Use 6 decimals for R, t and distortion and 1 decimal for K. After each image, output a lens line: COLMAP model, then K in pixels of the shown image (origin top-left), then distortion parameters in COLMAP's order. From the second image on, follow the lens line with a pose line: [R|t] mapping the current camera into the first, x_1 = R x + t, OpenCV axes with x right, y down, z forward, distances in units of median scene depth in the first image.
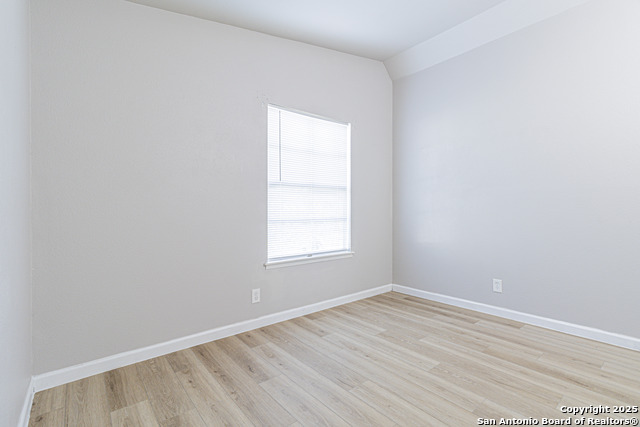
lens RADIAL K [[301.0, 0, 325.1], [0, 301.0, 216.4], [0, 0, 1]] dist [0.007413, 0.000542]
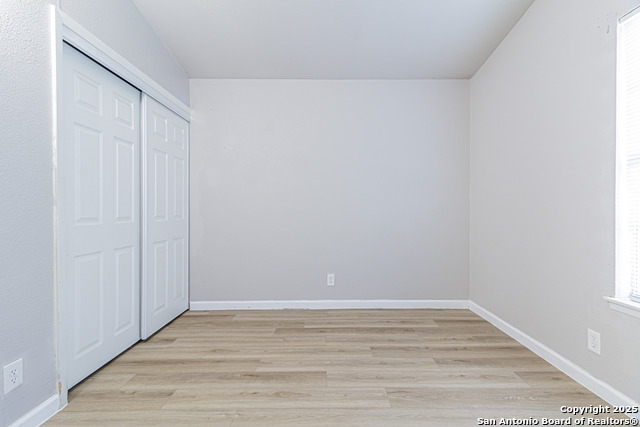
lens RADIAL K [[301.0, 0, 324.4], [0, 301.0, 213.8], [0, 0, 1]] dist [0.007413, 0.000542]
pose [[-0.646170, 0.009937, -0.763129, 0.591948], [-0.022480, 0.999234, 0.032046, -0.016262], [0.762863, 0.037863, -0.645451, 0.901958]]
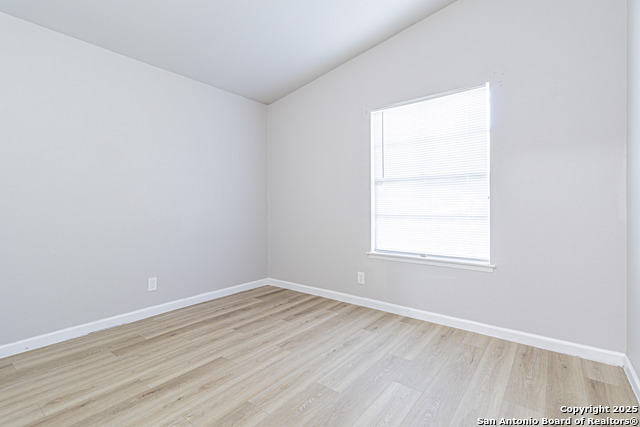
lens RADIAL K [[301.0, 0, 319.8], [0, 301.0, 213.9], [0, 0, 1]] dist [0.007413, 0.000542]
pose [[0.192111, 0.017912, -0.981210, 0.832540], [-0.020103, 0.999695, 0.014313, -0.001623], [0.981167, 0.016976, 0.192413, 0.568743]]
